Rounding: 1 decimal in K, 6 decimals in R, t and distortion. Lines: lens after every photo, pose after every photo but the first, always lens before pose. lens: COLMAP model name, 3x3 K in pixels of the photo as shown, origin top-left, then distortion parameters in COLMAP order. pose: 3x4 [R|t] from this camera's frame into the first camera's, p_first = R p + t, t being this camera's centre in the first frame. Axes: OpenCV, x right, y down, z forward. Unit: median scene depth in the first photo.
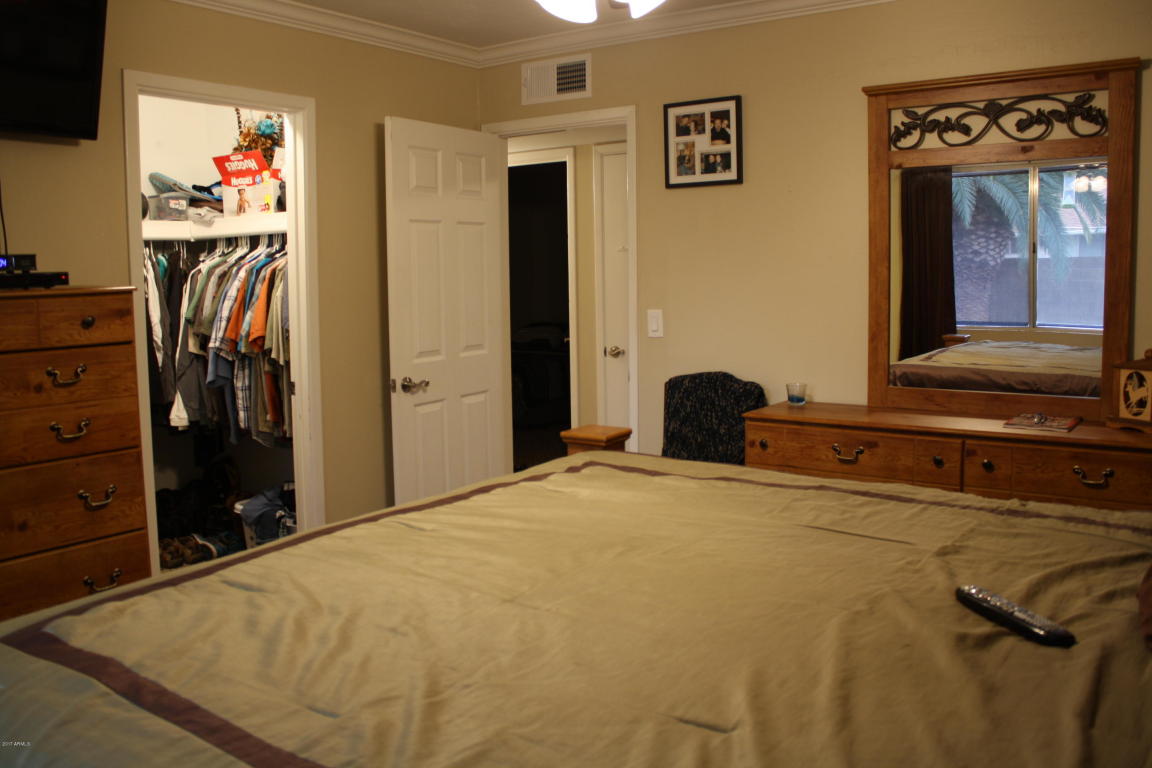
lens RADIAL K [[997.7, 0, 570.6], [0, 997.7, 385.1], [0, 0, 1]] dist [-0.157733, 0.144516]
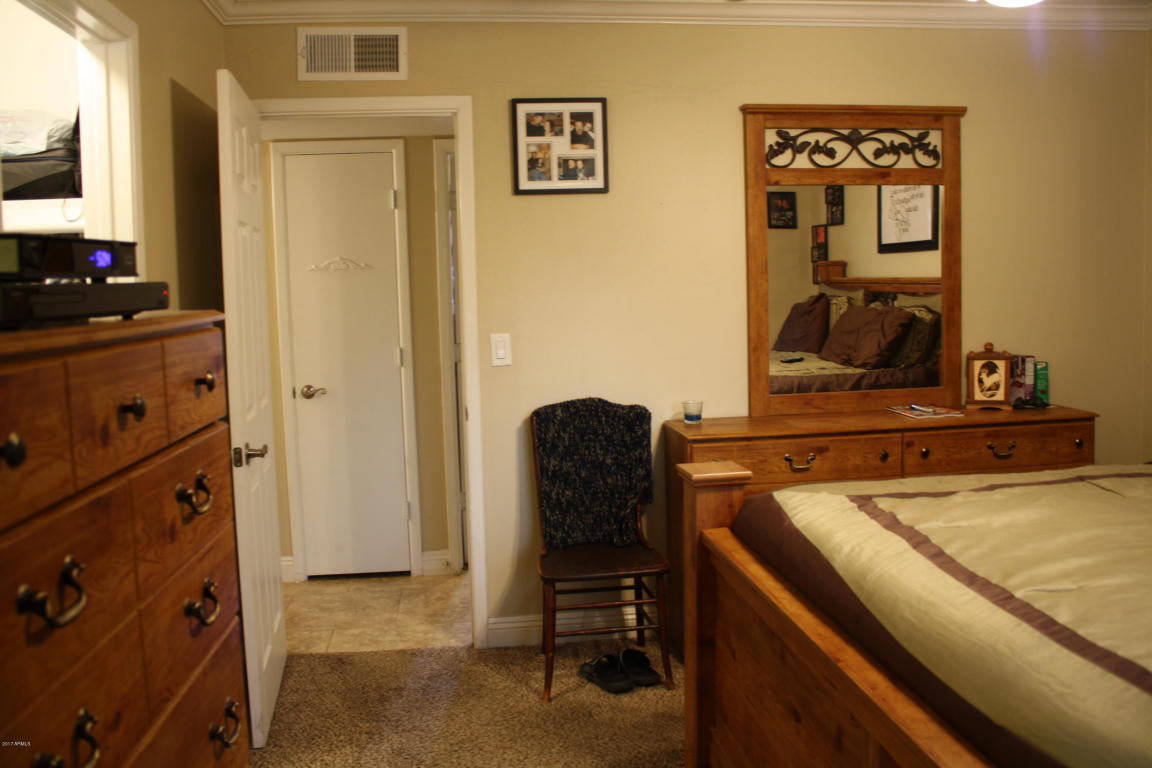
lens RADIAL K [[997.7, 0, 576.1], [0, 997.7, 377.2], [0, 0, 1]] dist [-0.157733, 0.144516]
pose [[0.724721, -0.069427, 0.685536, -0.503394], [0.095582, 0.995422, -0.000235, -0.034263], [-0.682381, 0.065695, 0.728039, 0.354318]]
